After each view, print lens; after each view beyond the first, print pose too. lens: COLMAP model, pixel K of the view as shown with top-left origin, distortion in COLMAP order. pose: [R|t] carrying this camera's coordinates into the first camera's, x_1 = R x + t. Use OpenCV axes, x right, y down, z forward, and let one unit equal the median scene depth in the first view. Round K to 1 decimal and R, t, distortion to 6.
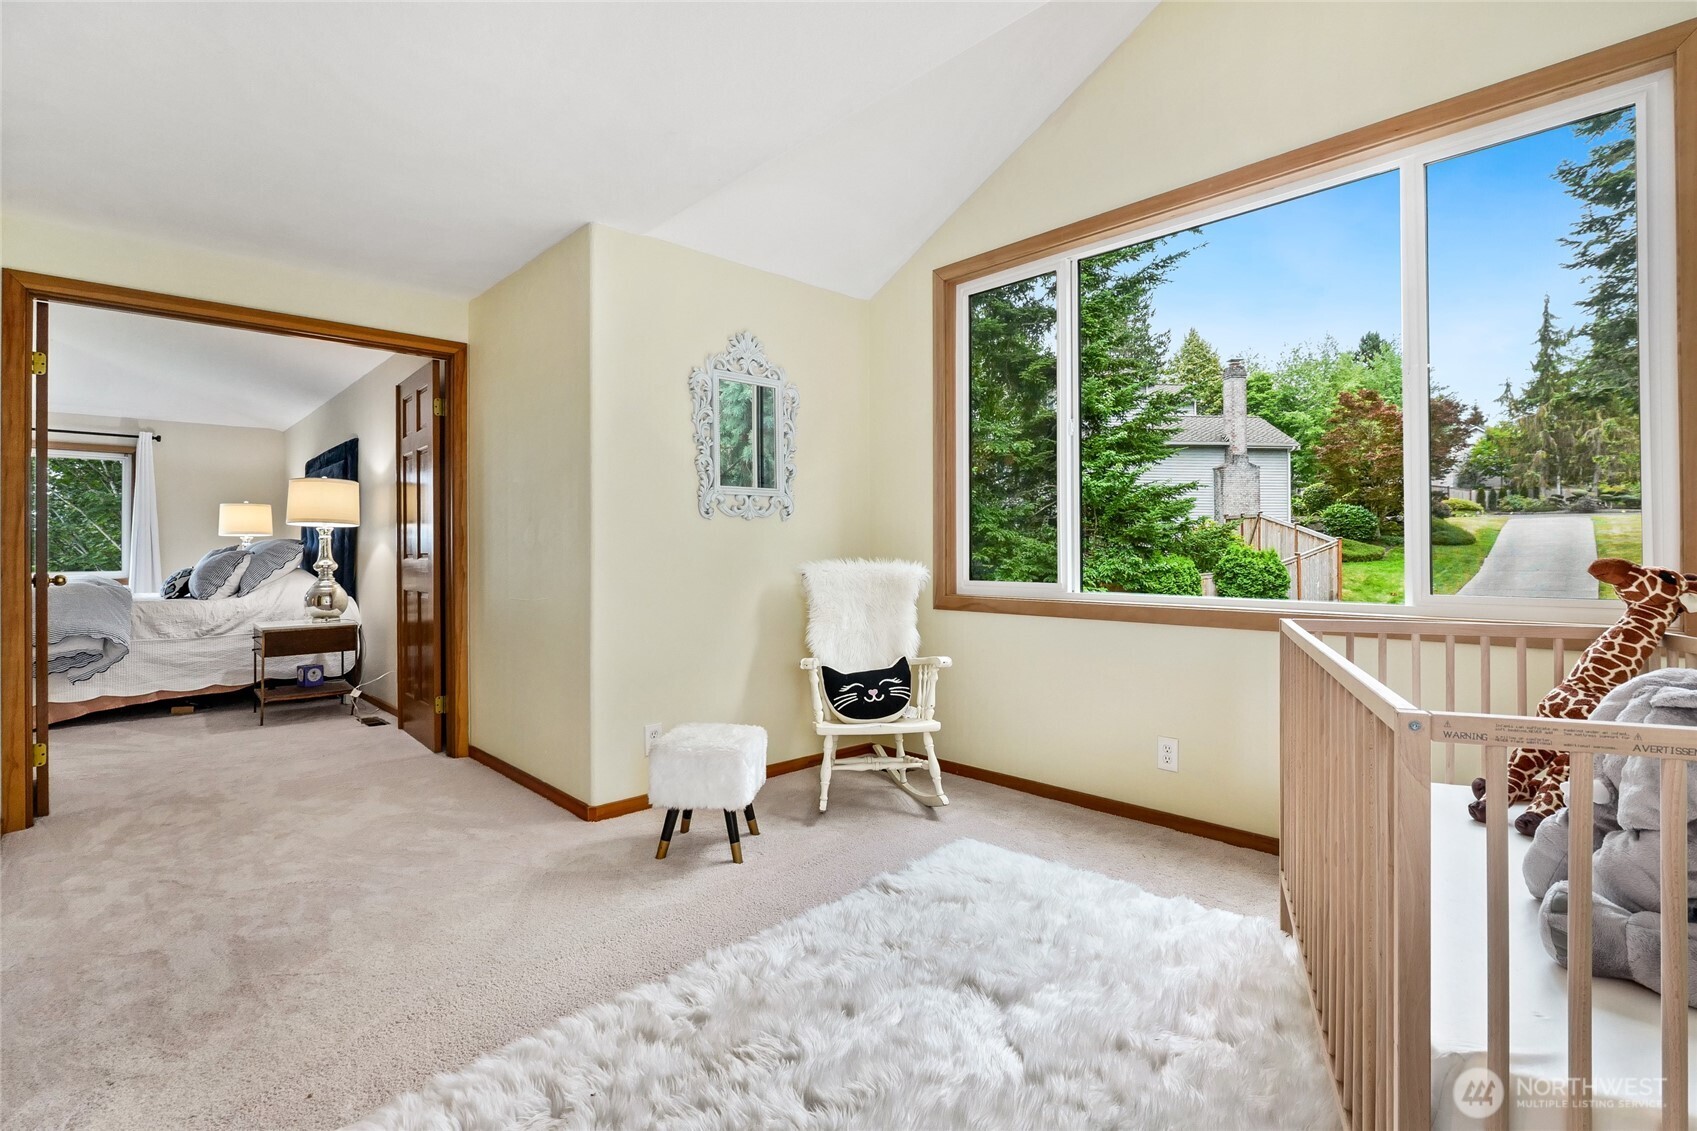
lens RADIAL K [[781.6, 0, 843.6], [0, 781.6, 552.7], [0, 0, 1]] dist [-0.012008, 0.000332]
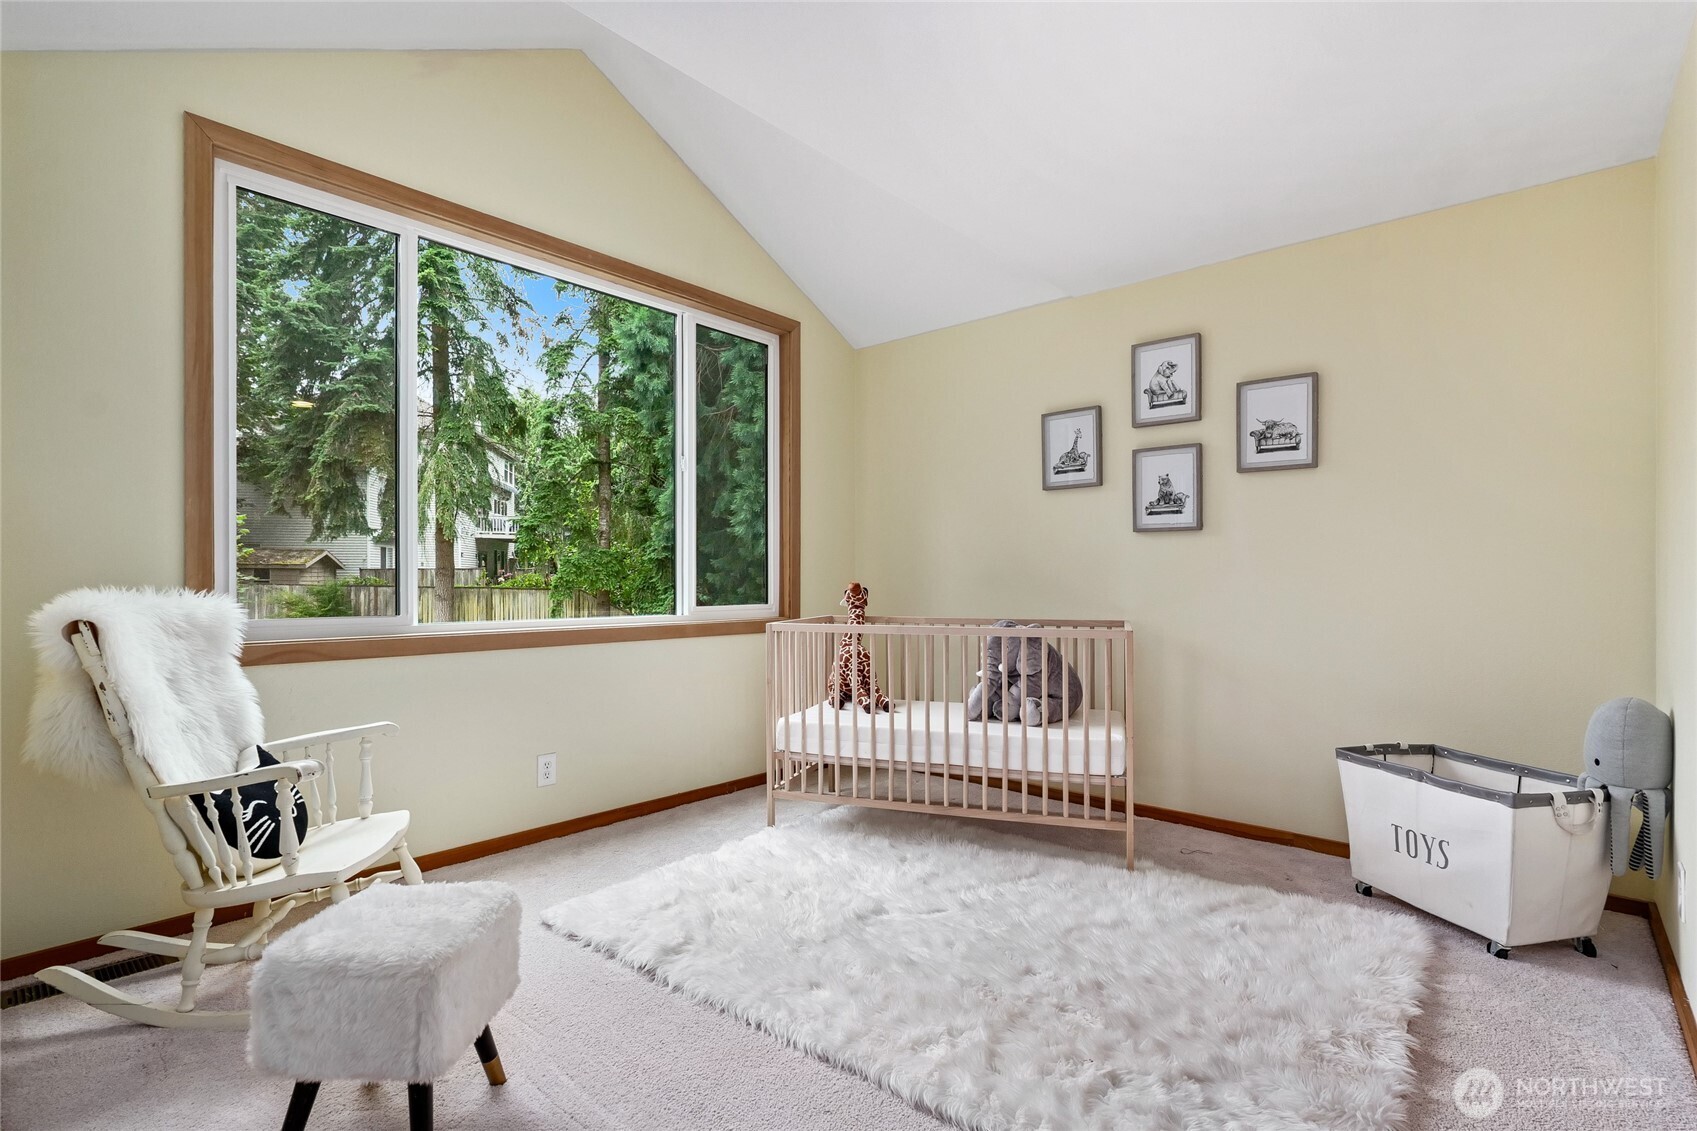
lens RADIAL K [[781.6, 0, 843.2], [0, 781.6, 580.8], [0, 0, 1]] dist [-0.012008, 0.000332]
pose [[-0.078870, 0.003589, 0.996878, -0.692503], [-0.004380, 0.999983, -0.003947, 0.004683], [-0.996875, -0.004678, -0.078853, 0.708026]]
